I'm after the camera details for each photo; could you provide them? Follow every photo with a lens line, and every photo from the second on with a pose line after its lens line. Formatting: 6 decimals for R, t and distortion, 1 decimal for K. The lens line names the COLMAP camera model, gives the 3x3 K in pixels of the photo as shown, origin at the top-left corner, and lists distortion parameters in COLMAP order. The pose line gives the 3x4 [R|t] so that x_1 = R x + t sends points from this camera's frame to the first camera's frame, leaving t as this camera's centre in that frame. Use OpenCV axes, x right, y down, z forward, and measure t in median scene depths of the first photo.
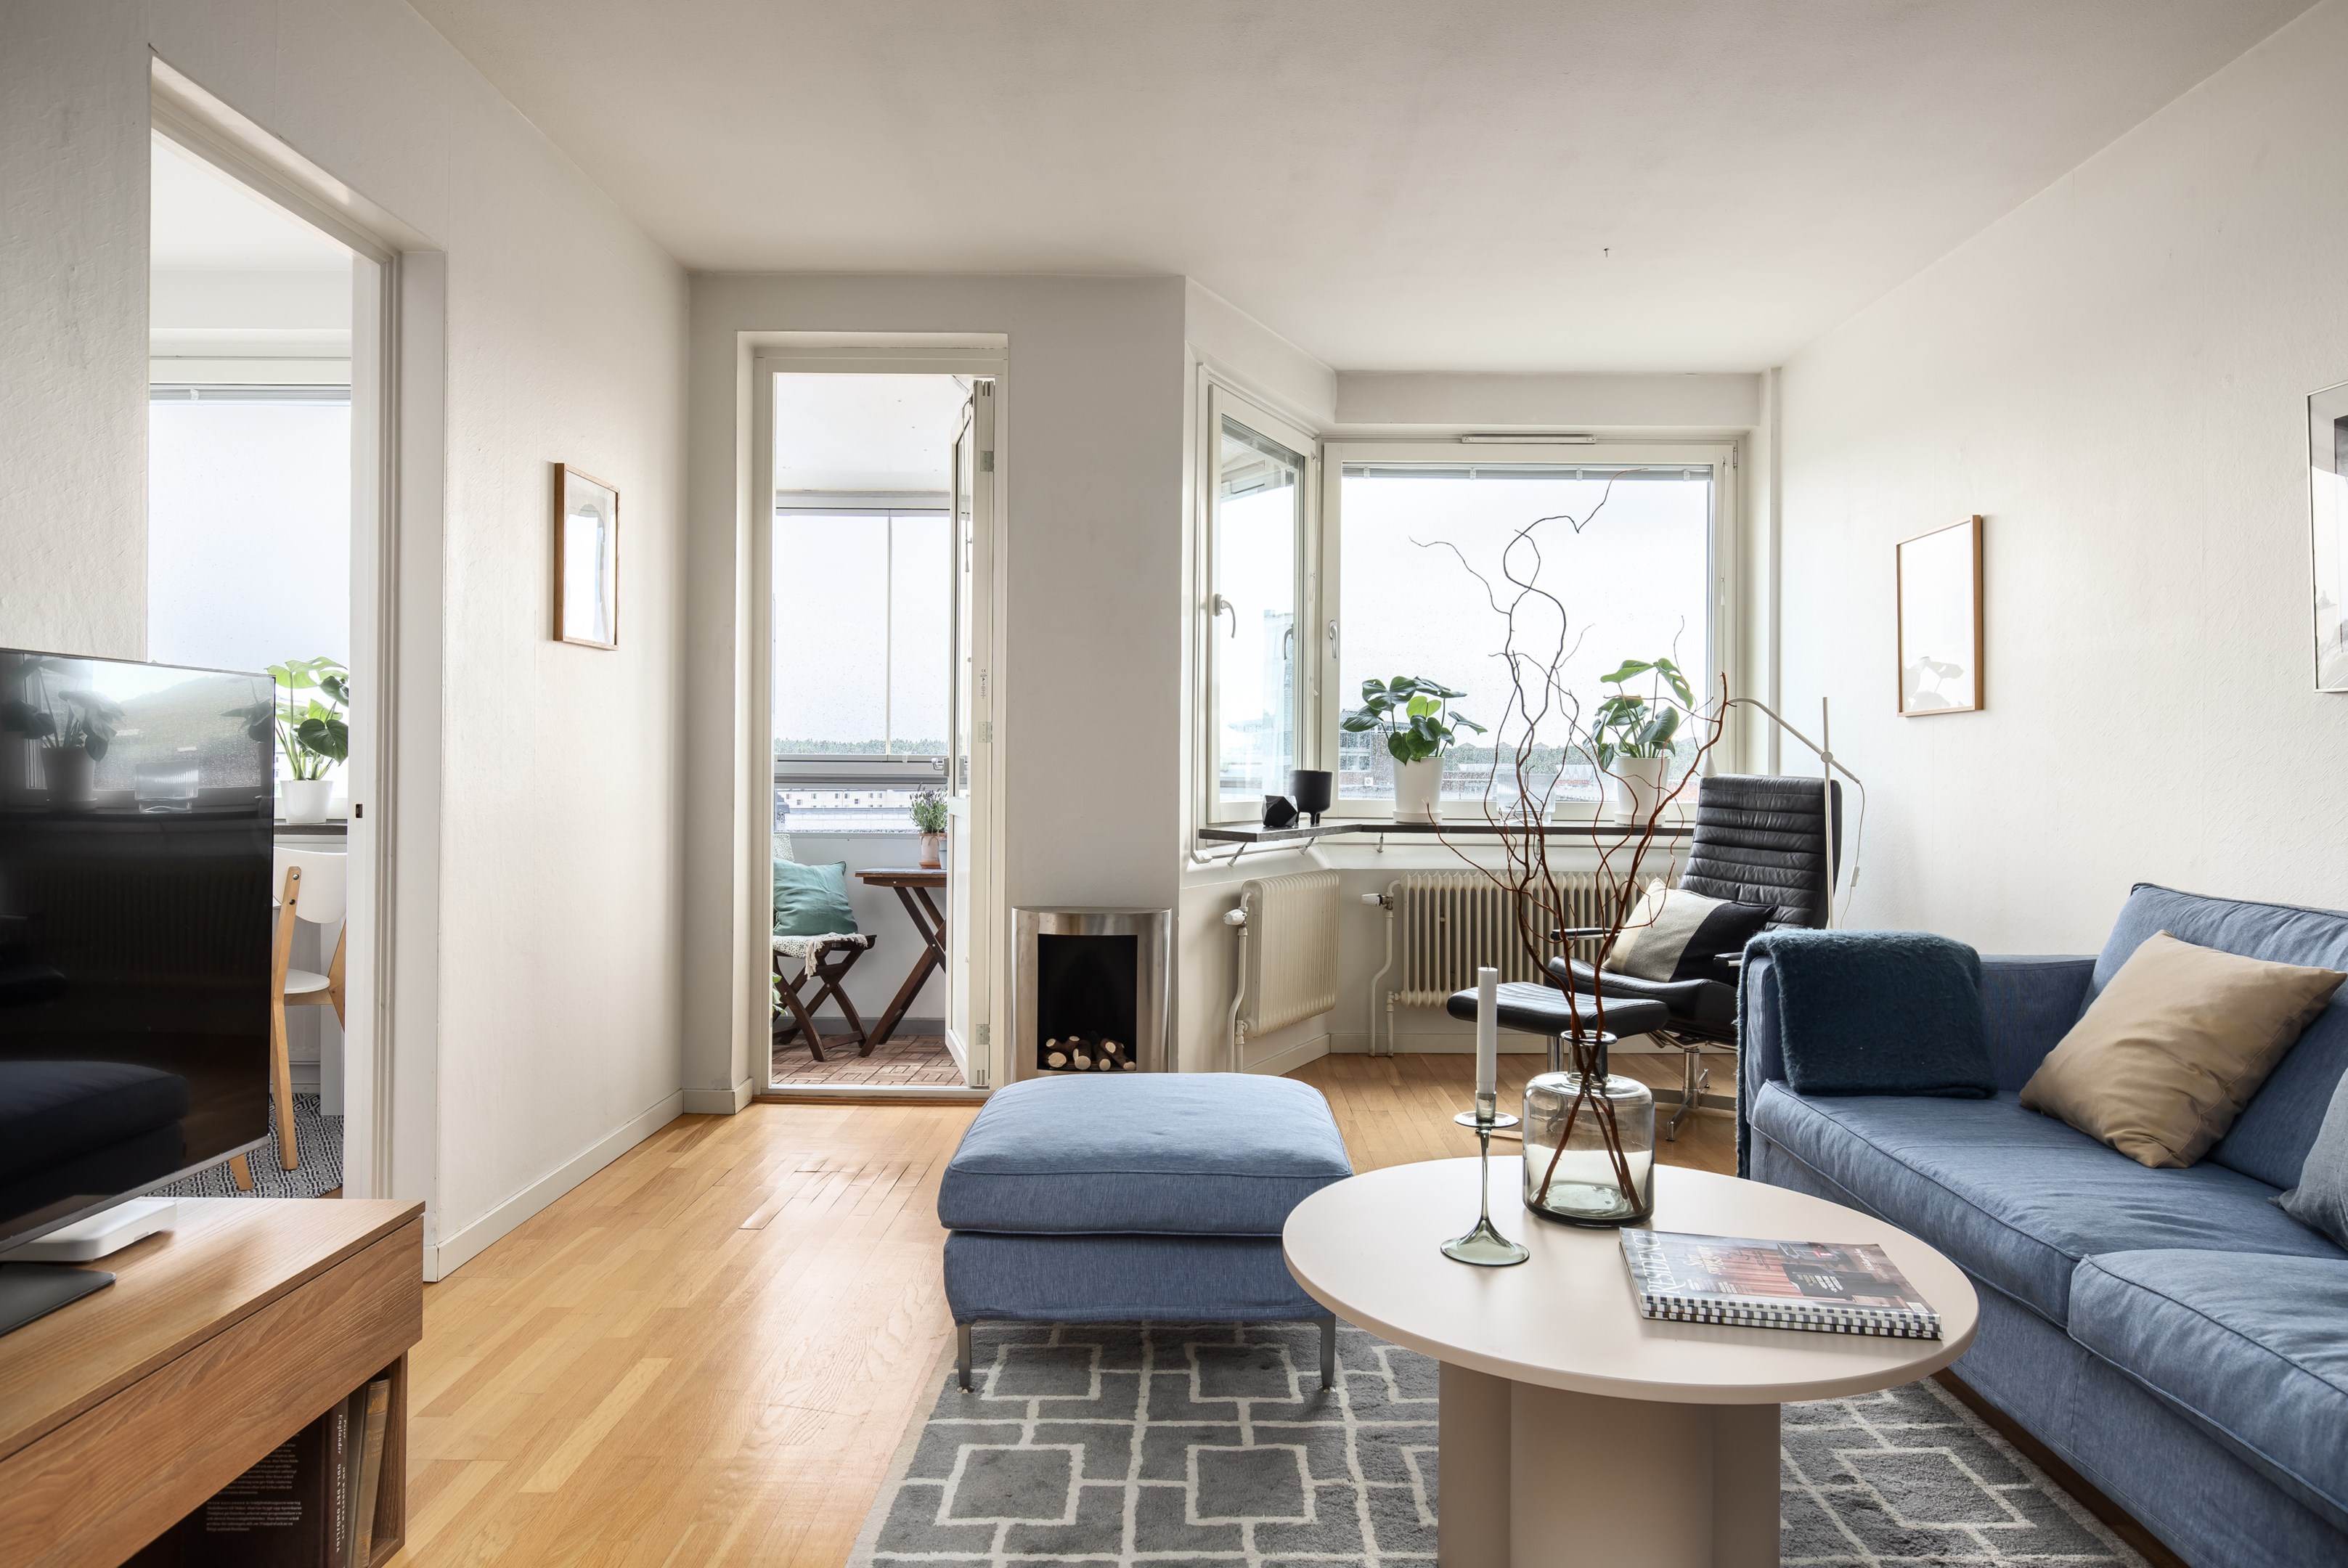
lens RADIAL K [[1408.9, 0, 1189.5], [0, 1408.9, 765.0], [0, 0, 1]] dist [0.007336, 0.000675]
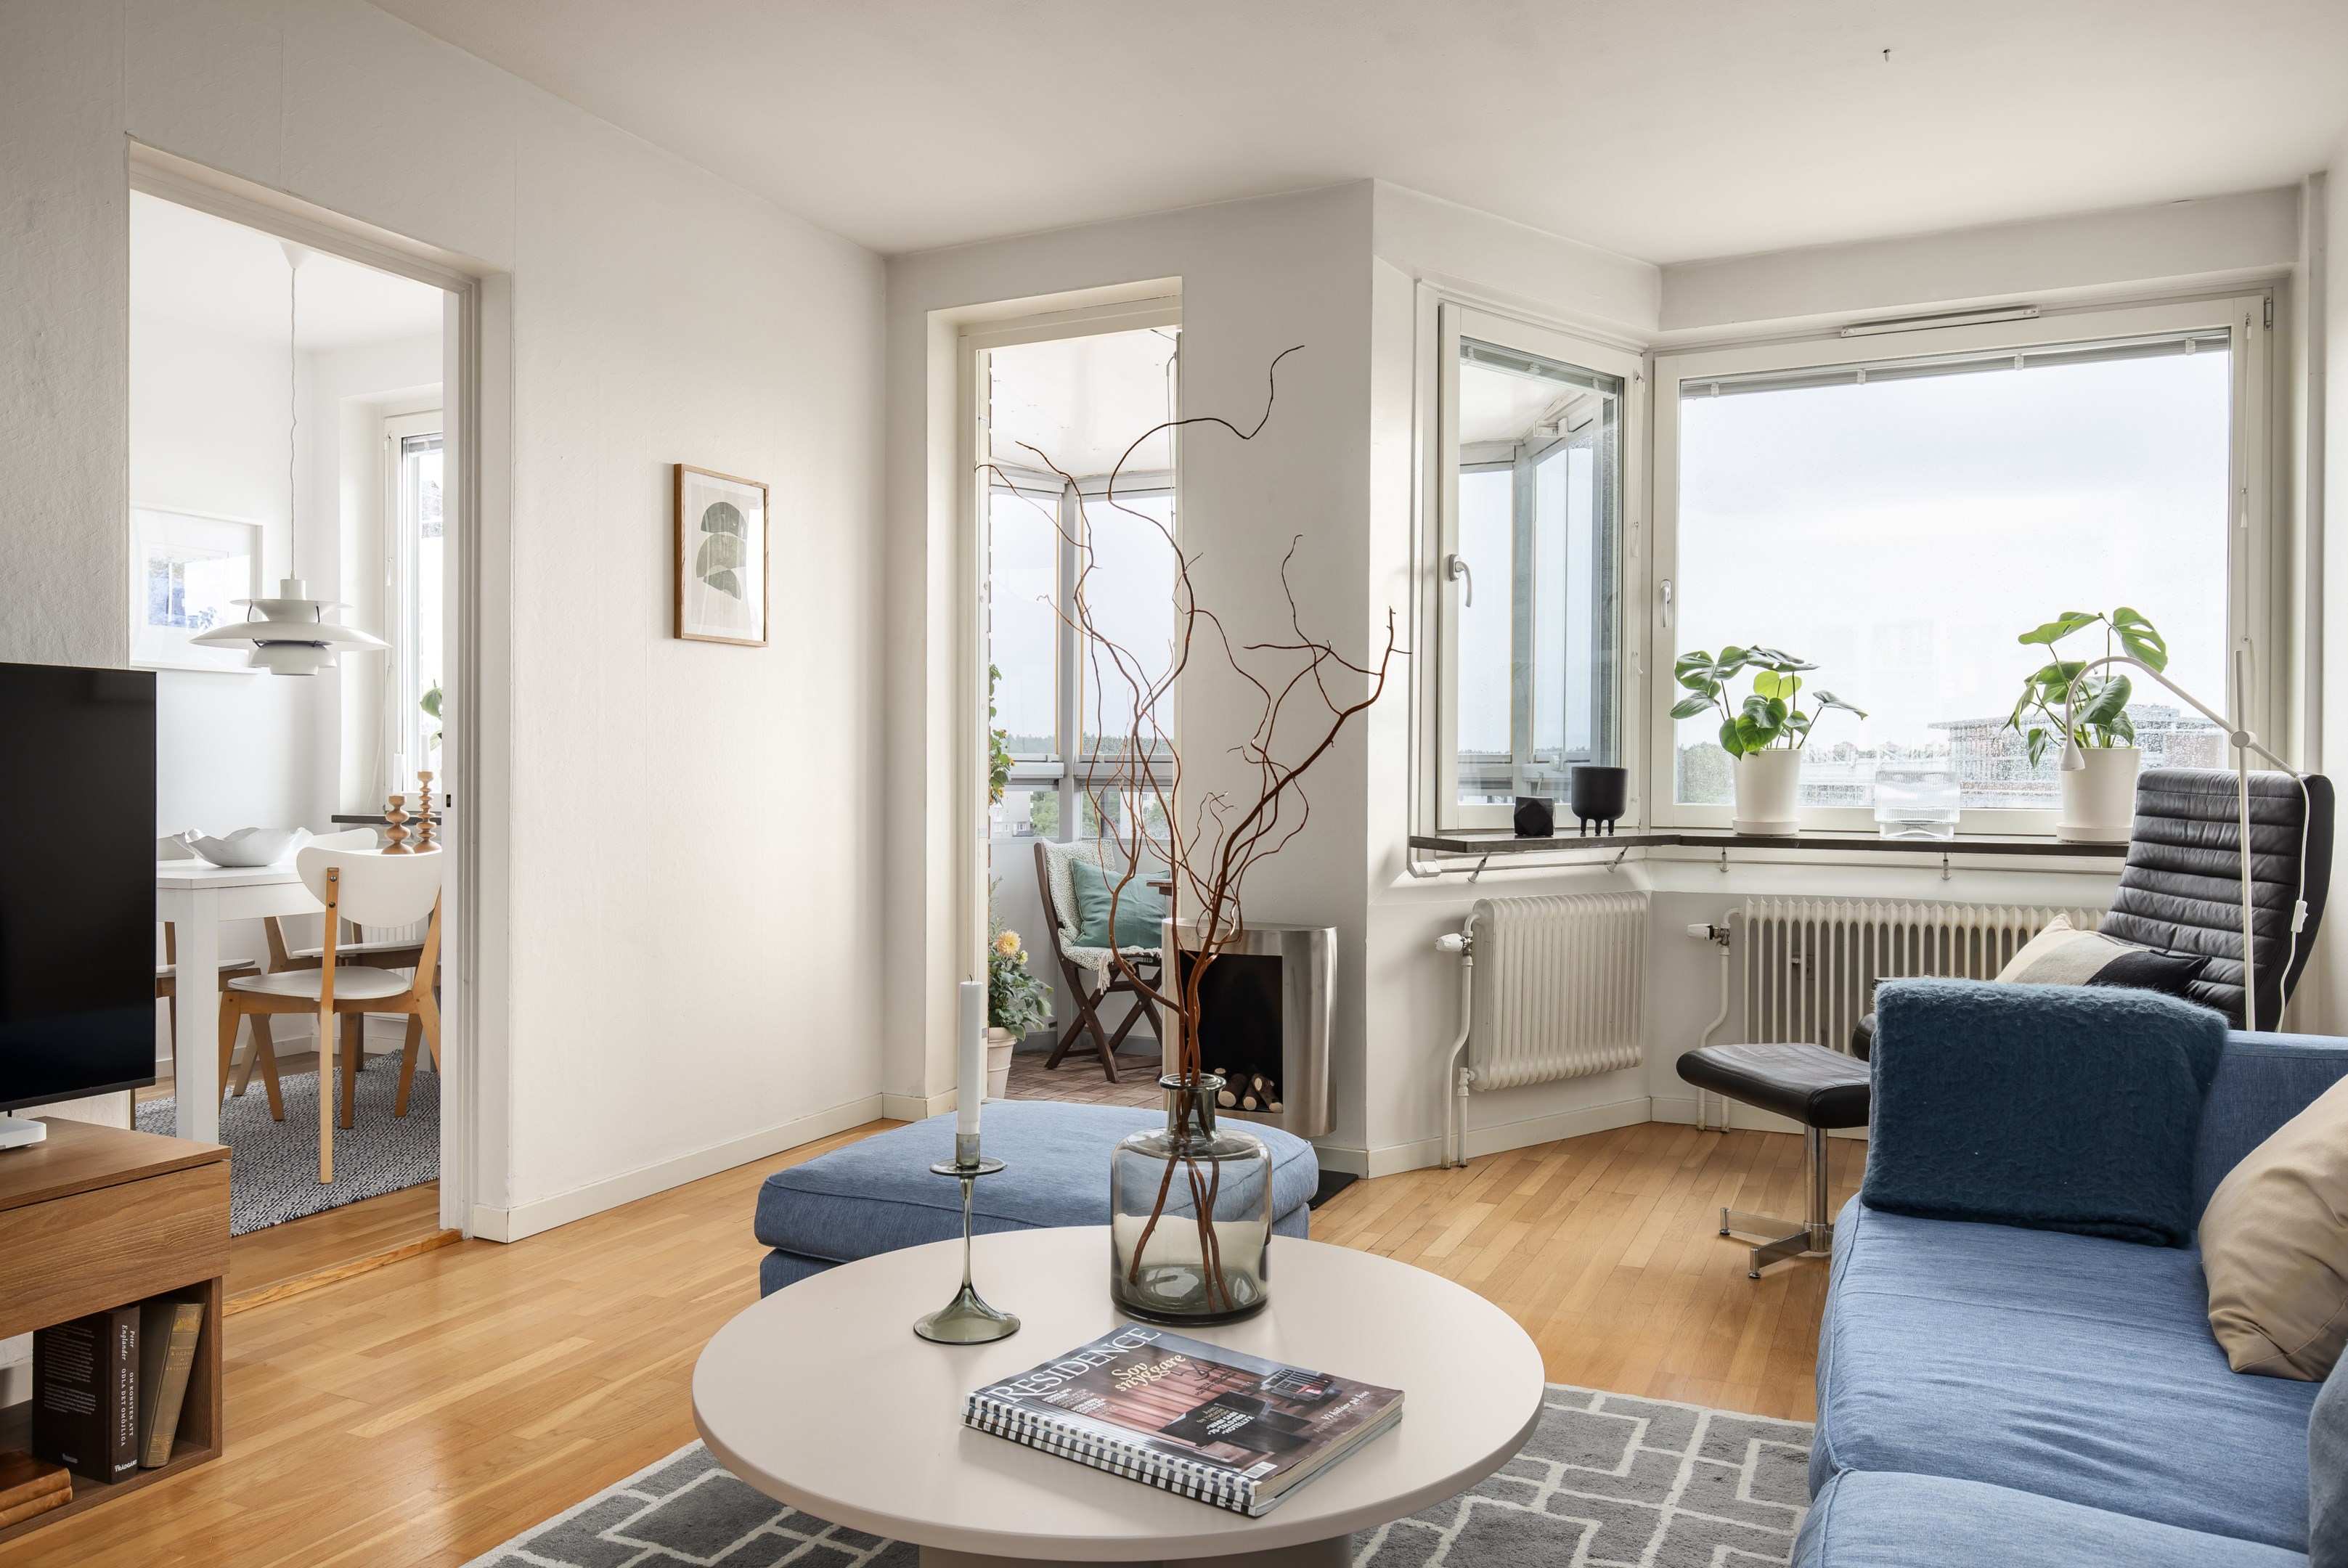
lens RADIAL K [[1586.9, 0, 1181.0], [0, 1586.9, 788.4], [0, 0, 1]] dist [-0.002198, 0.001665]
pose [[0.906906, 0.000480, -0.421332, 0.285223], [0.002586, 0.999974, 0.006706, 0.010649], [0.421324, -0.007171, 0.906882, 0.087557]]
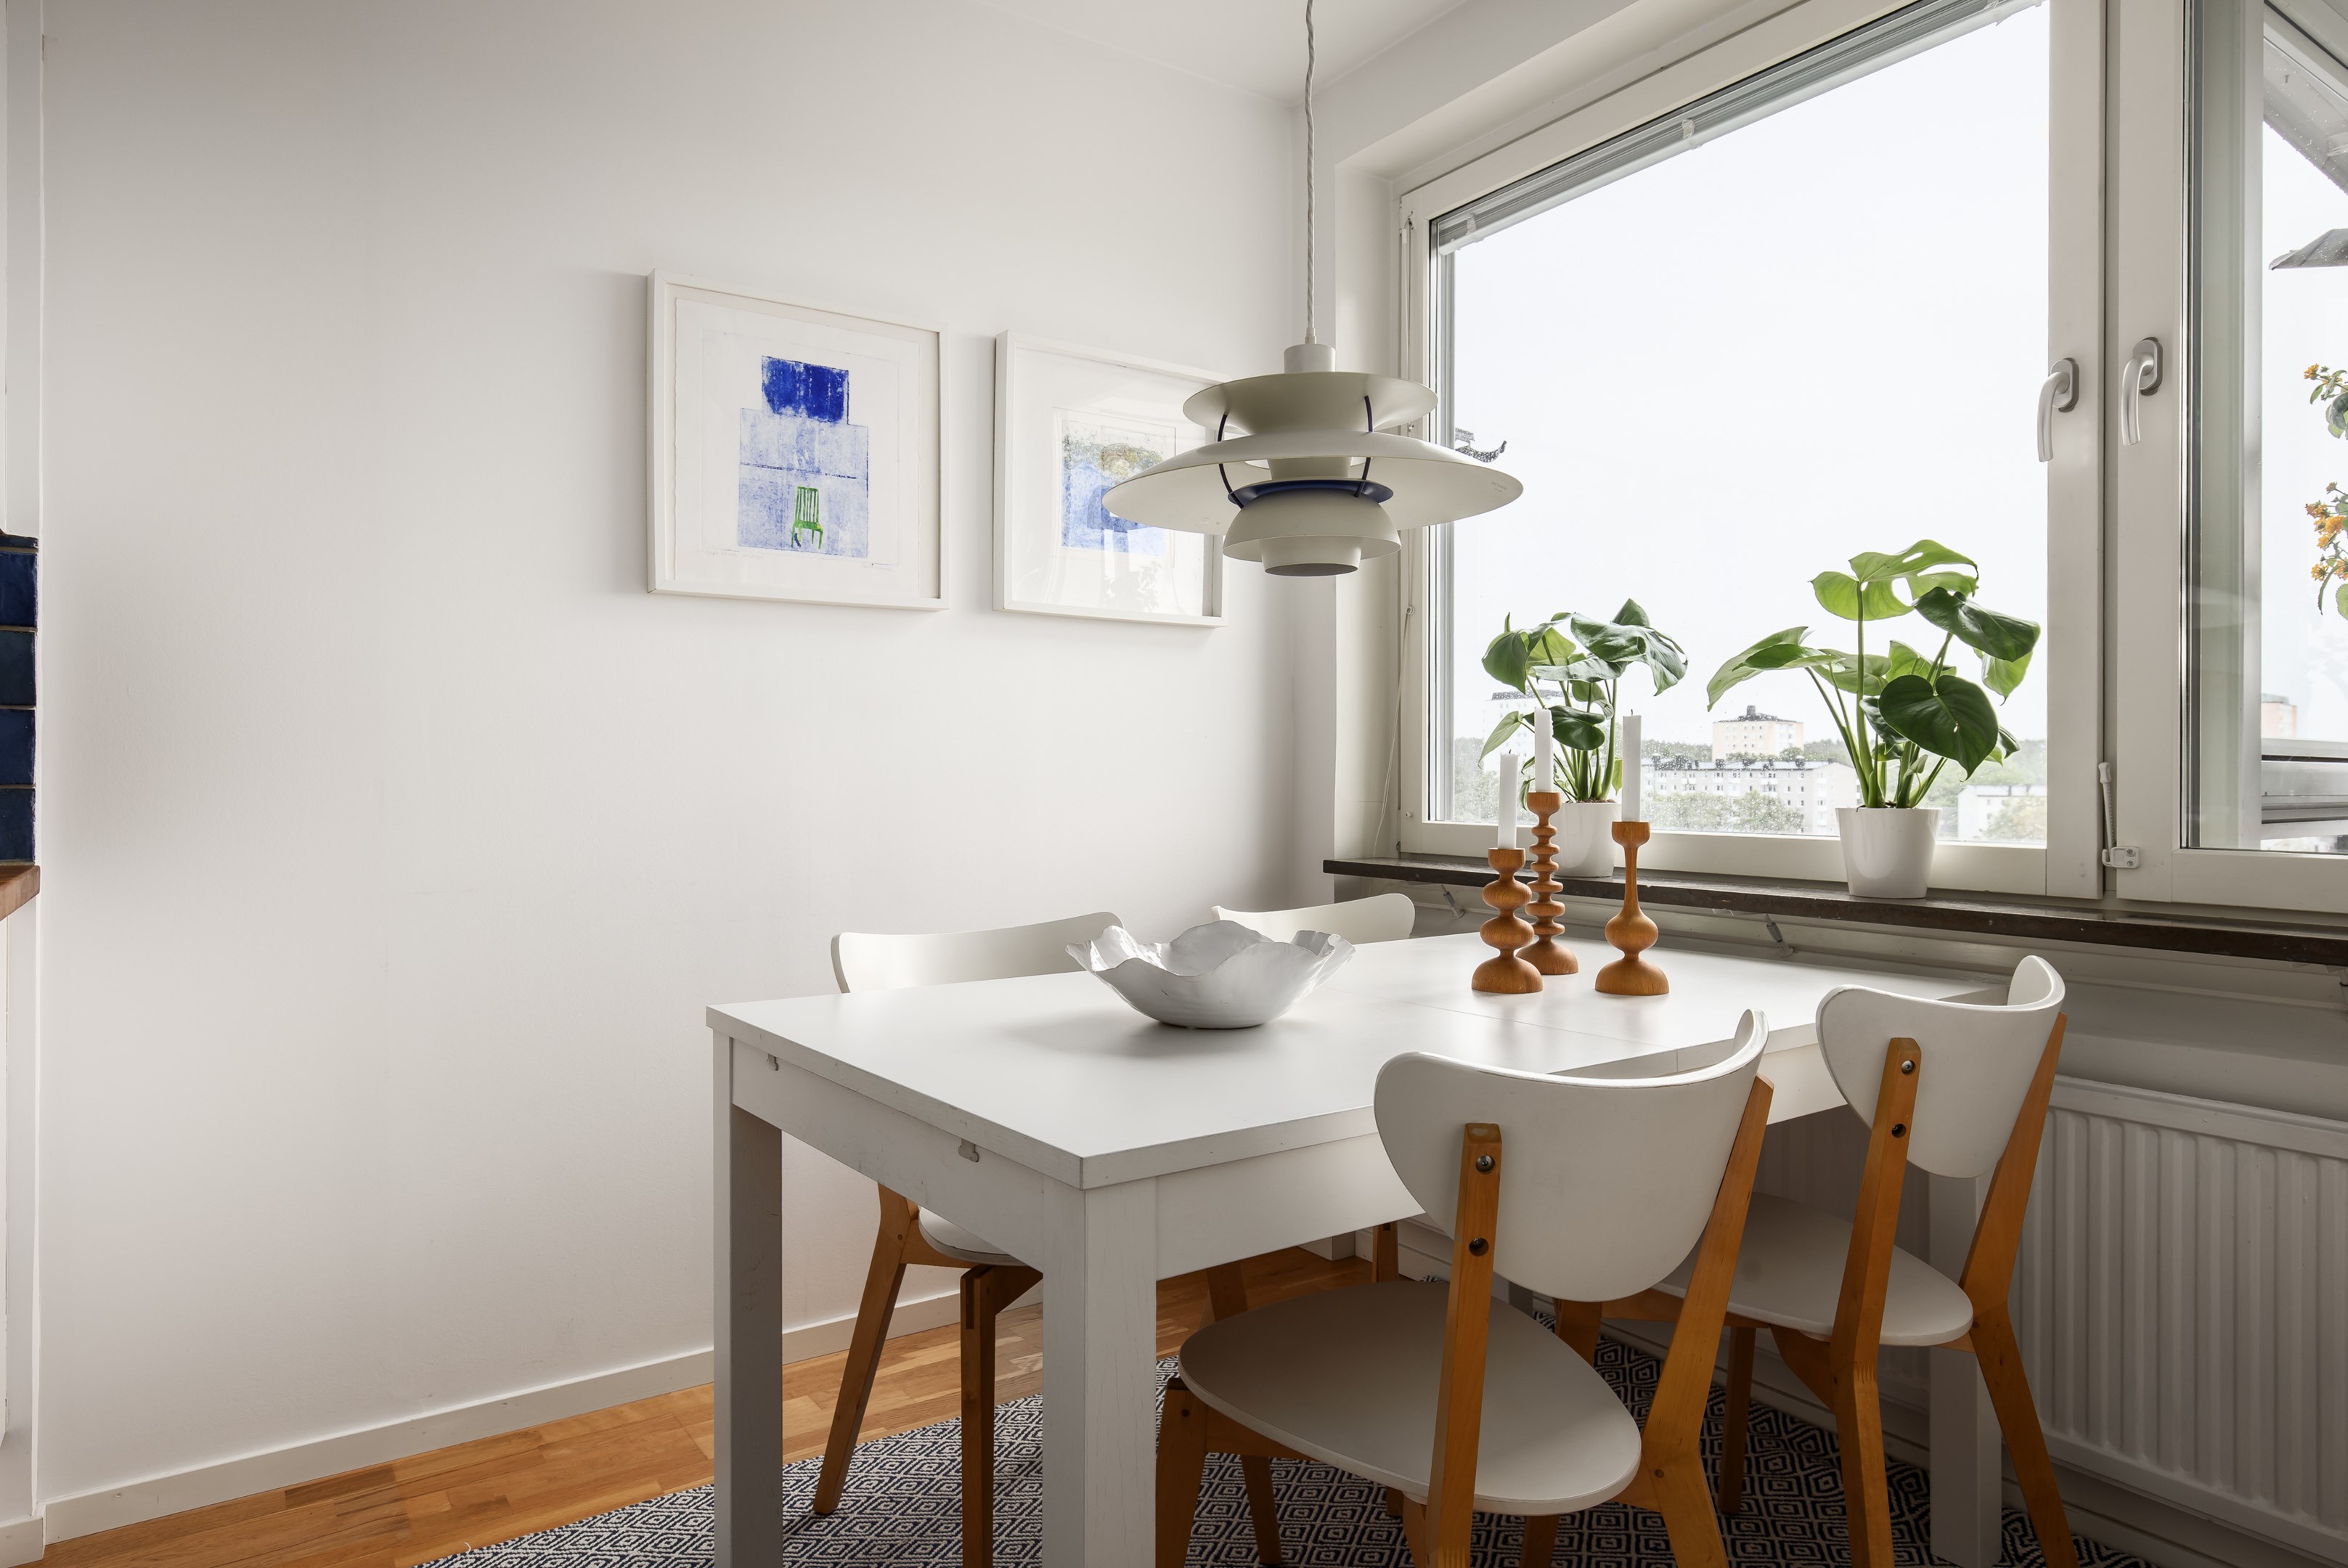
lens RADIAL K [[1418.0, 0, 1165.2], [0, 1418.0, 781.9], [0, 0, 1]] dist [0.003109, 0.002560]
pose [[0.555967, -0.005505, -0.831186, -0.354849], [0.004675, 0.999983, -0.003496, 0.002527], [0.831191, -0.001943, 0.555983, 0.518789]]
